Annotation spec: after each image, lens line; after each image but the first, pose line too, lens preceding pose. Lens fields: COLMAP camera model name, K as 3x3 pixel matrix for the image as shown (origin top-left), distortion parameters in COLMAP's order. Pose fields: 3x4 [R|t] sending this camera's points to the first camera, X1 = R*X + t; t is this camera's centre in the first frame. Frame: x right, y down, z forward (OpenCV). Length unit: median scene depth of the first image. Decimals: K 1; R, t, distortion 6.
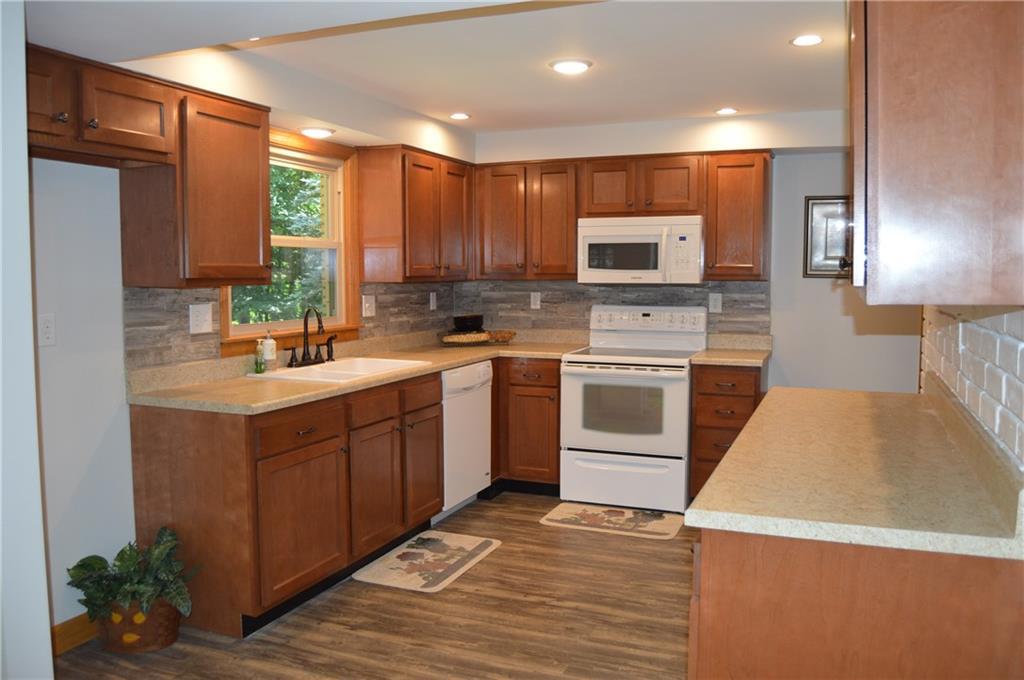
lens RADIAL K [[812.4, 0, 513.0], [0, 812.4, 334.2], [0, 0, 1]] dist [-0.095051, 0.040343]
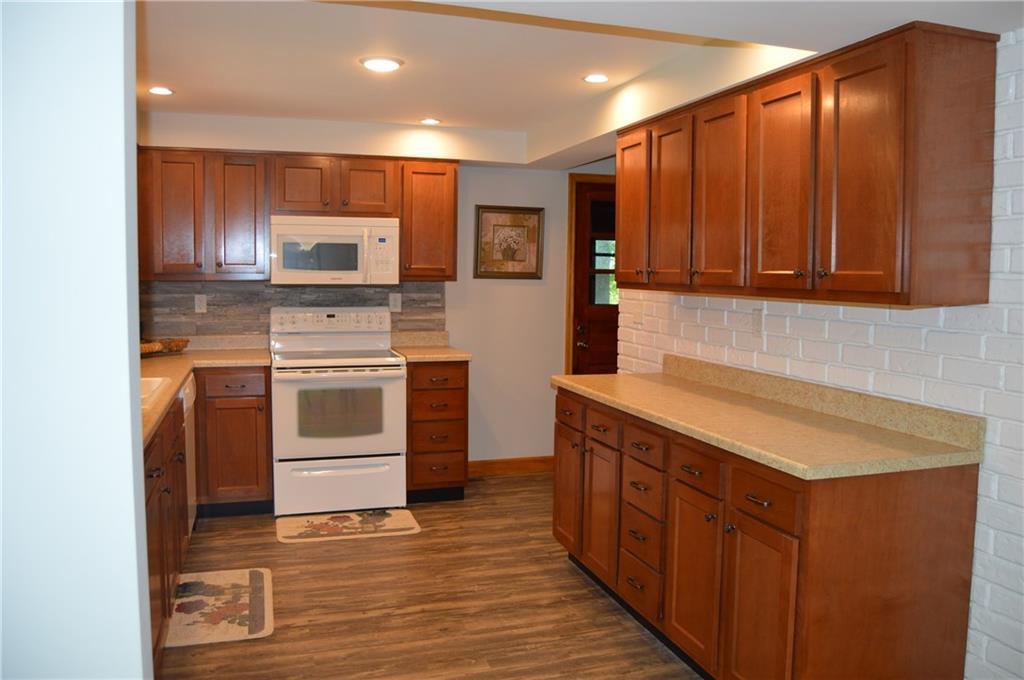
lens RADIAL K [[812.4, 0, 514.9], [0, 812.4, 333.8], [0, 0, 1]] dist [-0.095051, 0.040343]
pose [[0.762437, -0.040619, 0.645786, -0.350454], [0.037975, 0.999116, 0.018008, -0.013087], [-0.645947, 0.010794, 0.763306, 0.119668]]
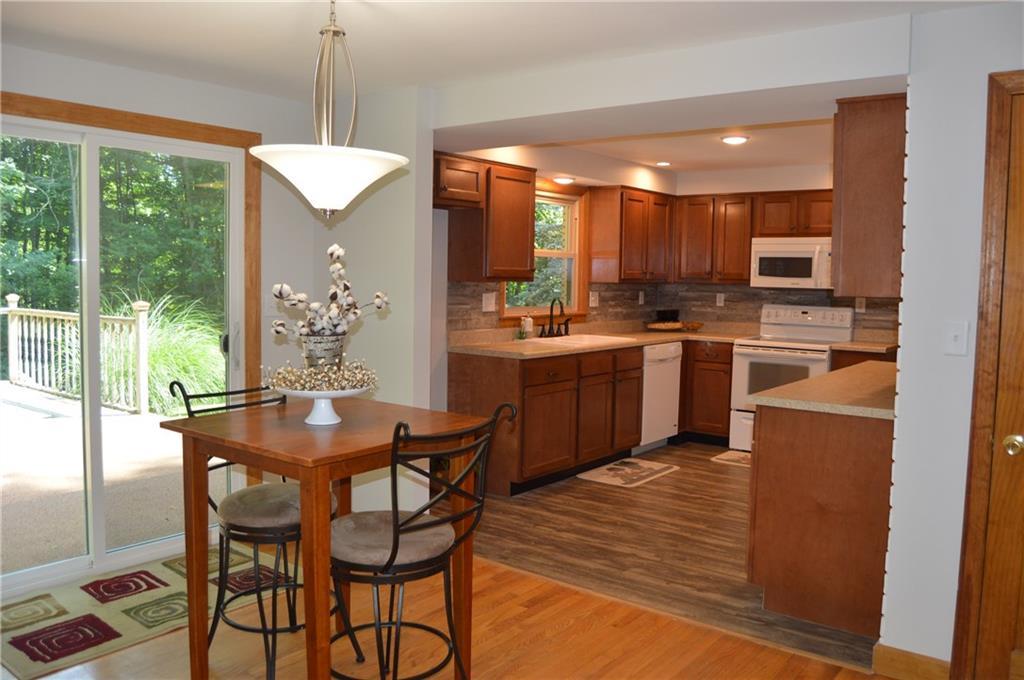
lens RADIAL K [[812.4, 0, 517.3], [0, 812.4, 334.2], [0, 0, 1]] dist [-0.095051, 0.040343]
pose [[0.965067, 0.037512, -0.259305, 0.064140], [-0.038401, 0.999261, 0.001639, 0.030258], [0.259175, 0.008376, 0.965794, -0.414794]]
